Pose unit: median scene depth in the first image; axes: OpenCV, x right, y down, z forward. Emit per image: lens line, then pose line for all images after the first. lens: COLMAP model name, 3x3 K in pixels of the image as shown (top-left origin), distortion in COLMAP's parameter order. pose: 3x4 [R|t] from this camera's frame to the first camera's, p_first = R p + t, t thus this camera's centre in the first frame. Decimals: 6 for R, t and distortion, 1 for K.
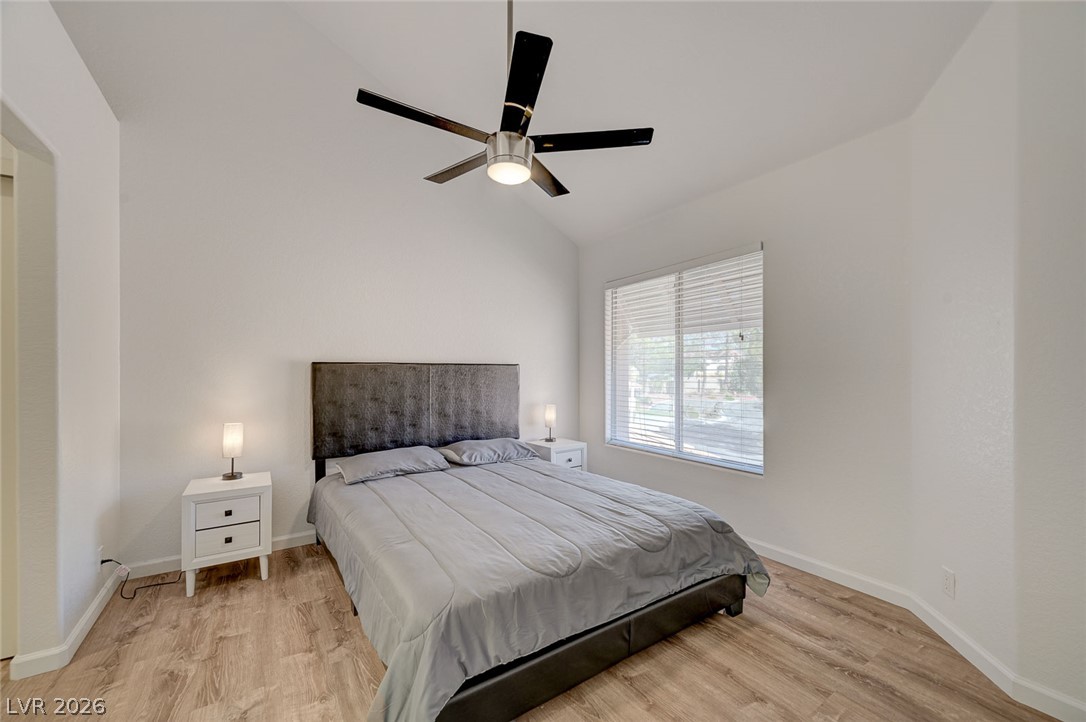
lens RADIAL K [[430.6, 0, 546.7], [0, 430.6, 370.4], [0, 0, 1]] dist [0.001412, 0.000193]
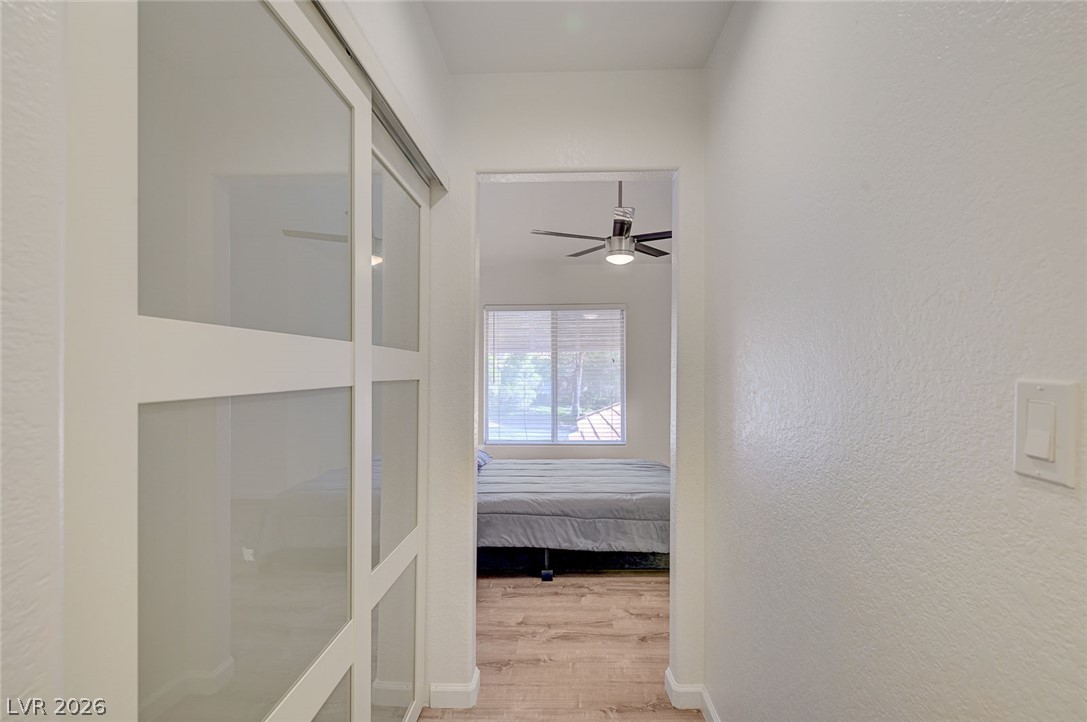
lens RADIAL K [[512.7, 0, 546.5], [0, 512.7, 369.2], [0, 0, 1]] dist [-0.000183, -0.000081]
pose [[0.573936, 0.004790, 0.818886, -1.683623], [-0.004352, 0.999987, -0.002799, -0.056370], [-0.818889, -0.001957, 0.573949, 0.136263]]
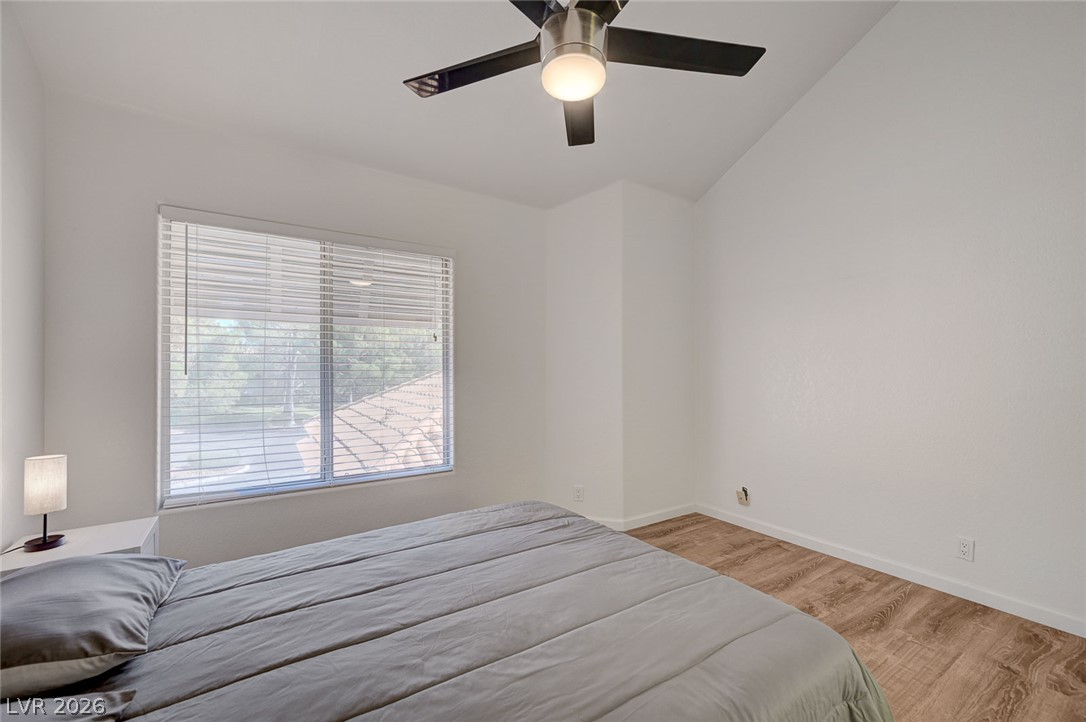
lens RADIAL K [[430.6, 0, 546.7], [0, 430.6, 370.4], [0, 0, 1]] dist [0.001412, 0.000193]
pose [[0.005590, 0.004549, 0.999974, -0.726613], [-0.005402, 0.999975, -0.004519, -0.000550], [-0.999970, -0.005376, 0.005615, 0.984504]]
